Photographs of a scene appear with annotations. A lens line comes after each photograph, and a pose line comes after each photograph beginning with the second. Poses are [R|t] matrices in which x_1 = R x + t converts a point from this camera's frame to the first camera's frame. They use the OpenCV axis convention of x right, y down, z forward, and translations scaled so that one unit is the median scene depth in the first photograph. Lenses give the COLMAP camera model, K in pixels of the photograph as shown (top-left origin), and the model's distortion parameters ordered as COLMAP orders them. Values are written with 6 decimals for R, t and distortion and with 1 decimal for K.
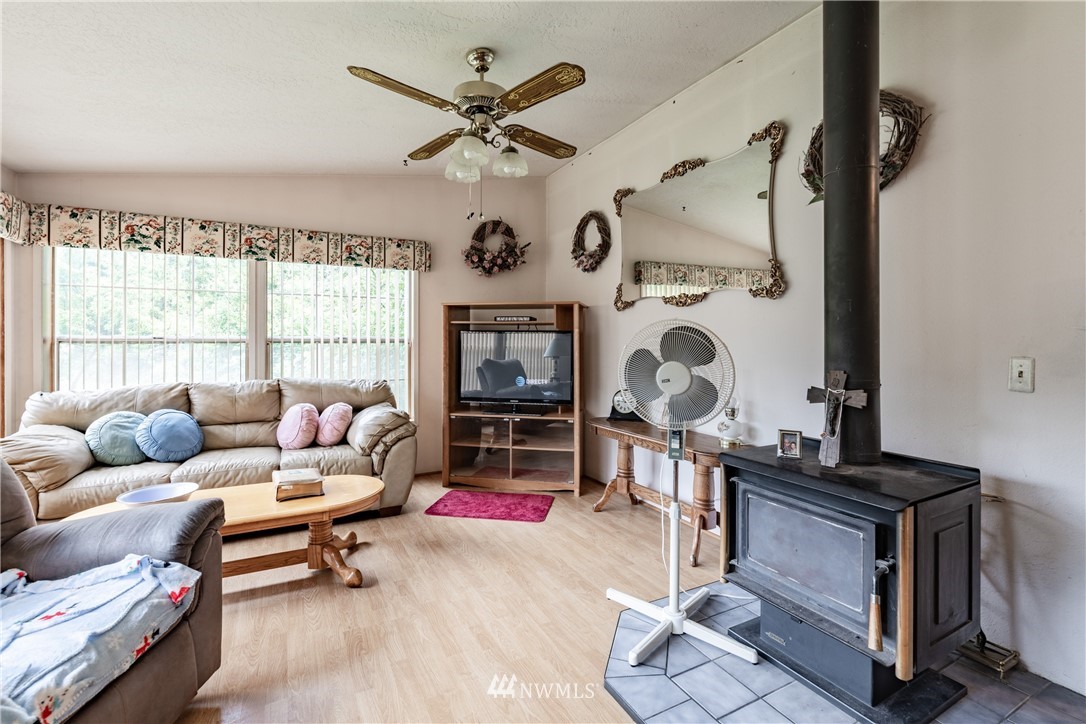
lens RADIAL K [[483.6, 0, 554.1], [0, 483.6, 336.3], [0, 0, 1]] dist [0.000900, -0.000105]
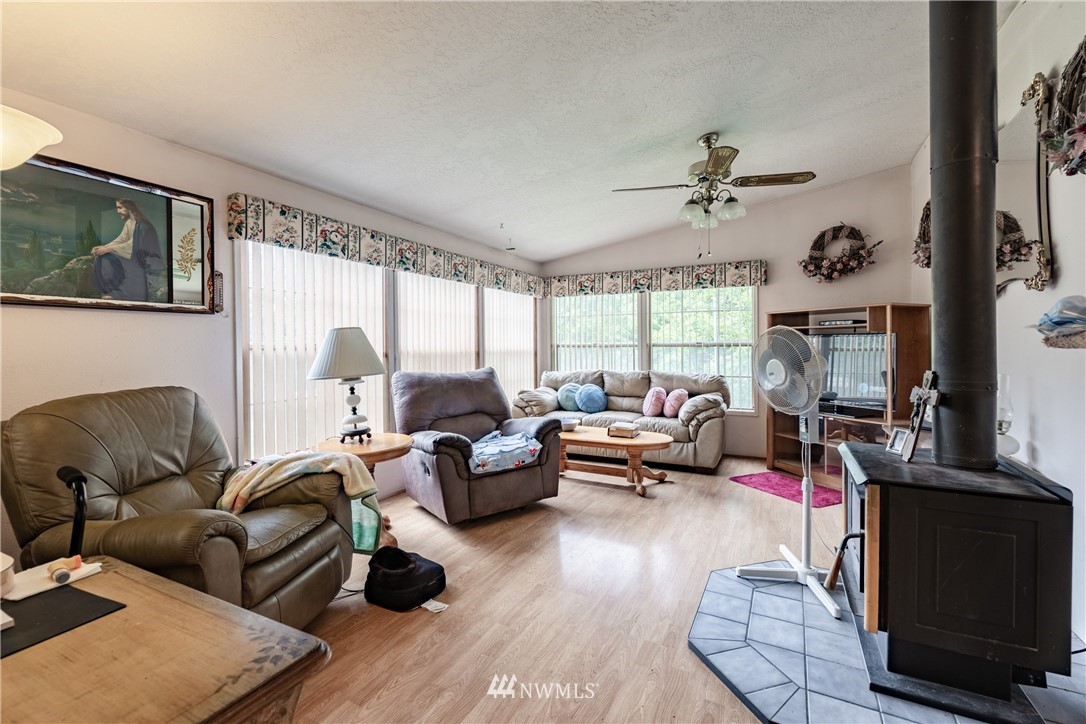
lens RADIAL K [[476.4, 0, 545.8], [0, 476.4, 347.5], [0, 0, 1]] dist [-0.001548, -0.000205]
pose [[0.565872, -0.003843, -0.824484, 0.501236], [0.009930, 0.999948, 0.002155, 0.010849], [0.824433, -0.009407, 0.565881, -0.109849]]
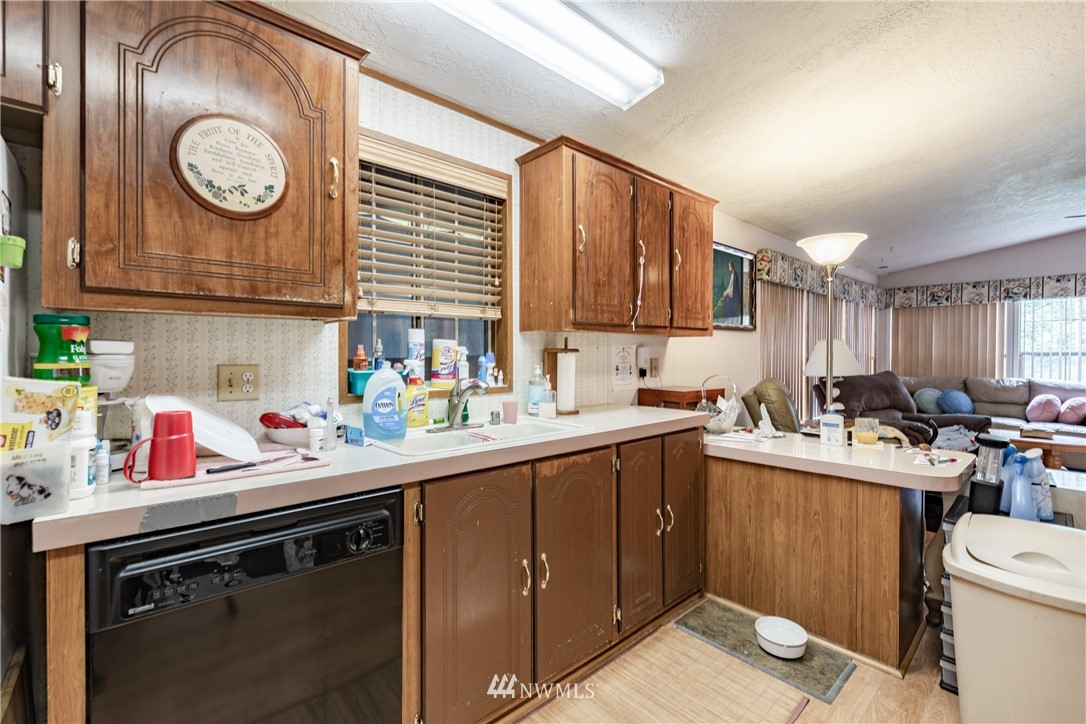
lens RADIAL K [[477.8, 0, 536.7], [0, 477.8, 354.7], [0, 0, 1]] dist [-0.001355, 0.000272]
pose [[0.226763, 0.005469, -0.973935, 0.574812], [-0.000239, 0.999985, 0.005560, 0.004642], [0.973950, -0.001028, 0.226761, -0.903050]]
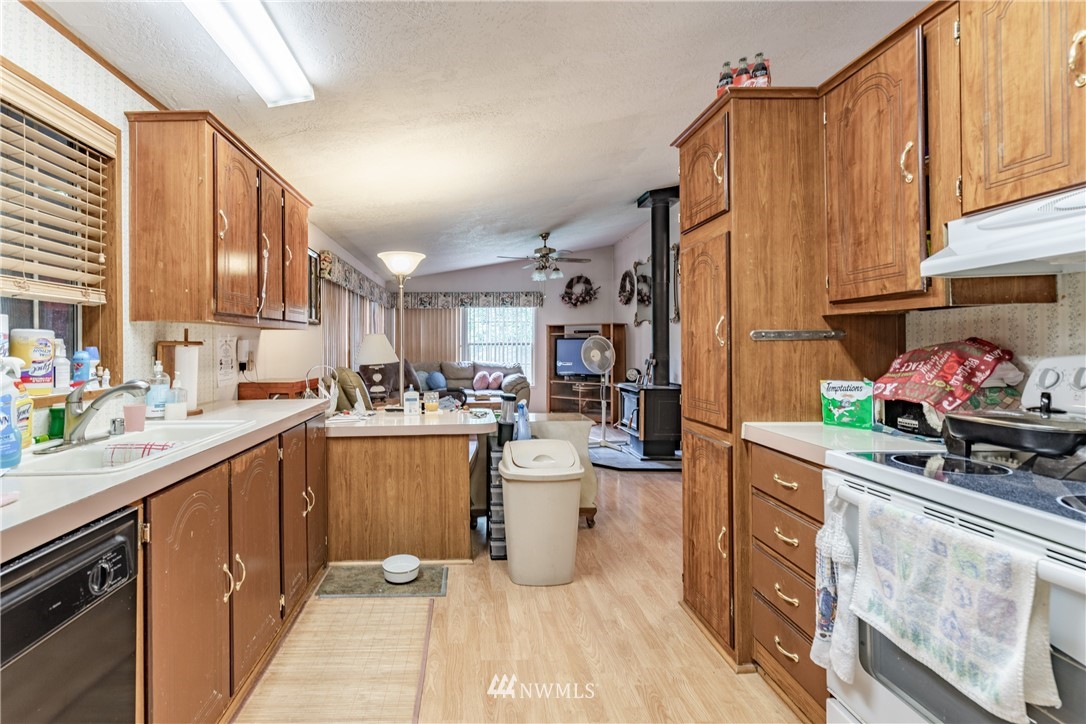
lens RADIAL K [[500.9, 0, 480.8], [0, 500.9, 340.1], [0, 0, 1]] dist [-0.000663, -0.000225]
pose [[0.890851, -0.010638, -0.454171, 0.542575], [0.008699, 0.999942, -0.006358, 0.005542], [0.454213, 0.001713, 0.890892, -1.108250]]
